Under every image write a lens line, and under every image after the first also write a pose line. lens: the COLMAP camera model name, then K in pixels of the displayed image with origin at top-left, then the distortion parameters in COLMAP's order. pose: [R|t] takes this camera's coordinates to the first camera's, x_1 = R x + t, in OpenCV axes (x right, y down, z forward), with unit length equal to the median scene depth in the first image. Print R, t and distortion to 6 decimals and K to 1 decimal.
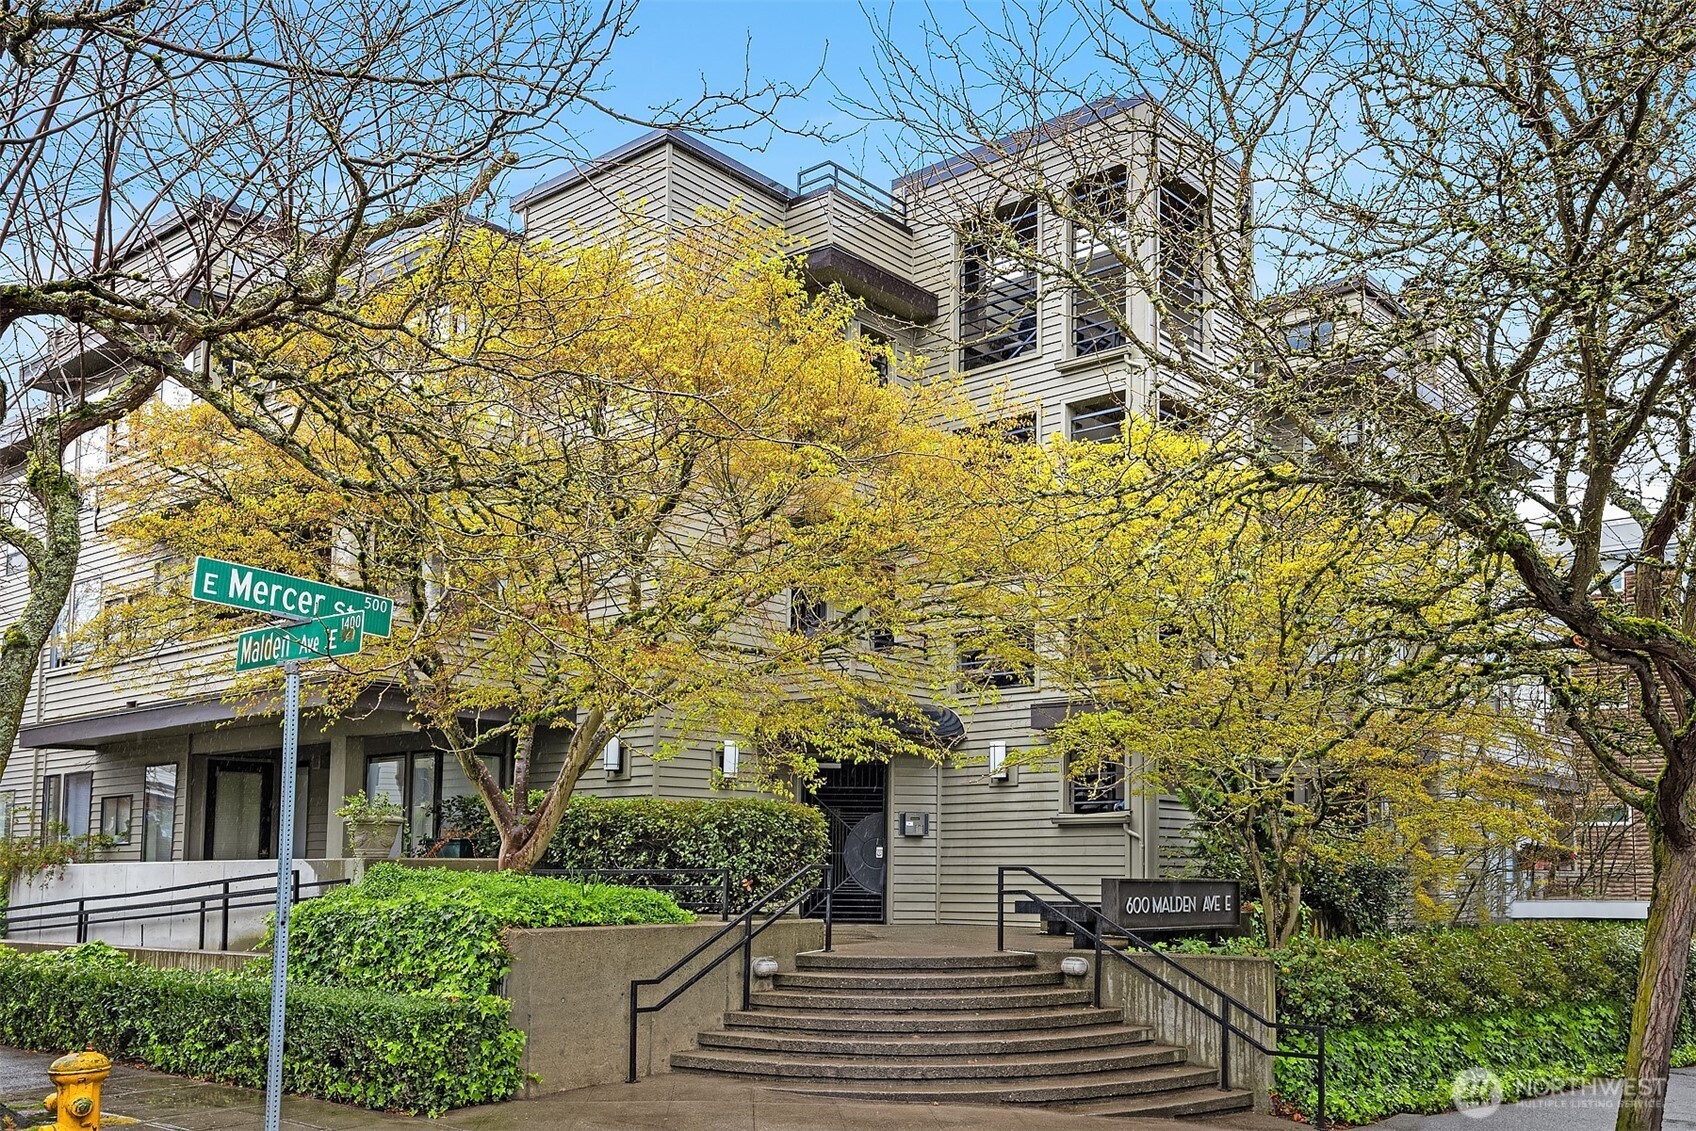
lens RADIAL K [[2321.4, 0, 846.8], [0, 2321.4, 562.7], [0, 0, 1]] dist [0.154009, 0.000000]
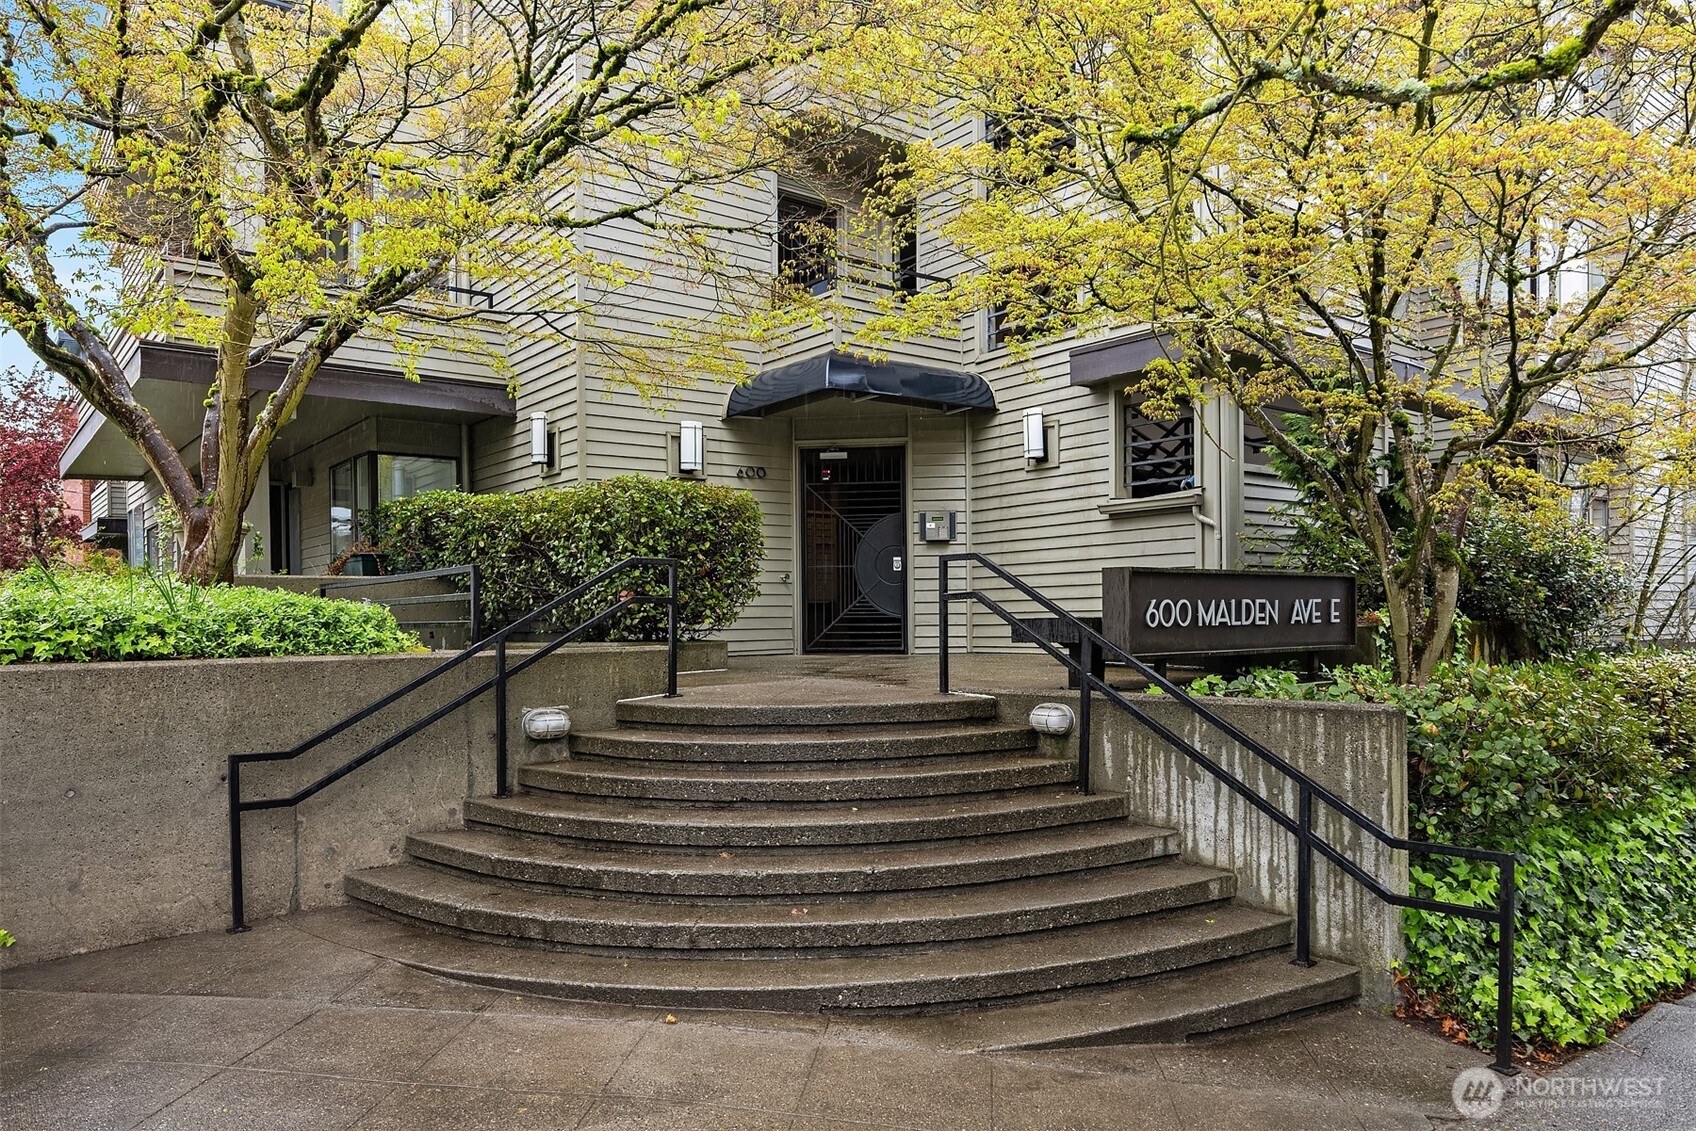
lens RADIAL K [[1803.5, 0, 847.6], [0, 1803.5, 570.0], [0, 0, 1]] dist [0.022631, 0.000000]
pose [[0.991861, -0.016690, -0.126230, 0.106115], [0.029975, 0.994116, 0.104089, 0.090083], [0.123750, -0.107026, 0.986525, 0.569649]]
